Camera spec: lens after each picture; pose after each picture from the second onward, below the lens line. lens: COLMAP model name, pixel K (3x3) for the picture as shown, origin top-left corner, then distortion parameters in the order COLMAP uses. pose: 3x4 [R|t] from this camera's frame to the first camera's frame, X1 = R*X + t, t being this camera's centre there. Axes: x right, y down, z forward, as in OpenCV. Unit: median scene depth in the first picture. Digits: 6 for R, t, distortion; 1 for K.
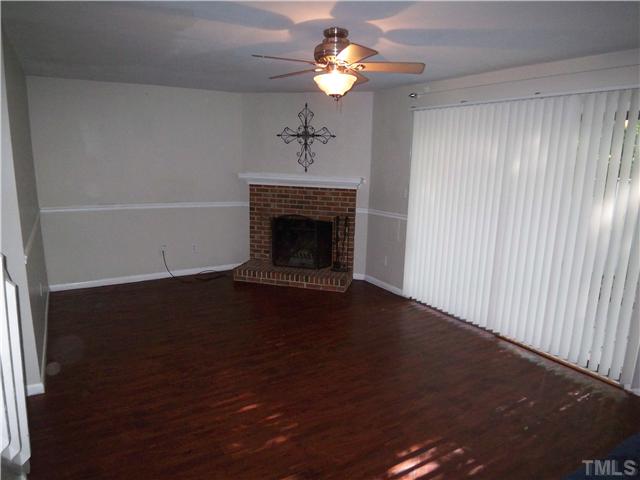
lens RADIAL K [[432.6, 0, 316.6], [0, 432.6, 241.7], [0, 0, 1]] dist [0.006014, -0.018899]
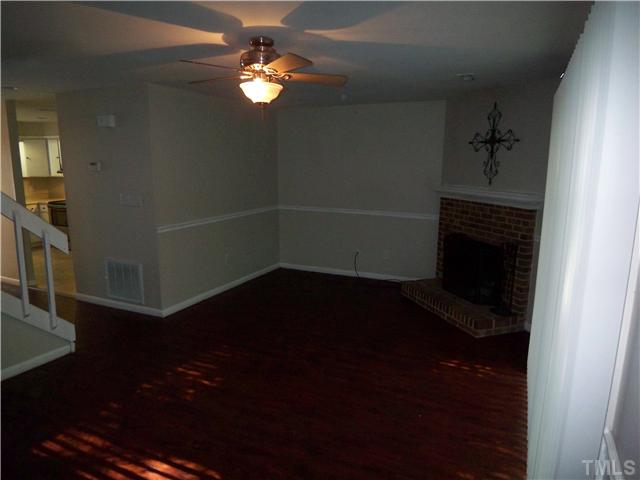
lens RADIAL K [[432.6, 0, 317.1], [0, 432.6, 234.9], [0, 0, 1]] dist [0.006014, -0.018899]
pose [[0.548309, 0.118299, -0.827866, 0.494081], [-0.154997, 0.987168, 0.038406, -0.048728], [0.821787, 0.107259, 0.559609, 0.281422]]
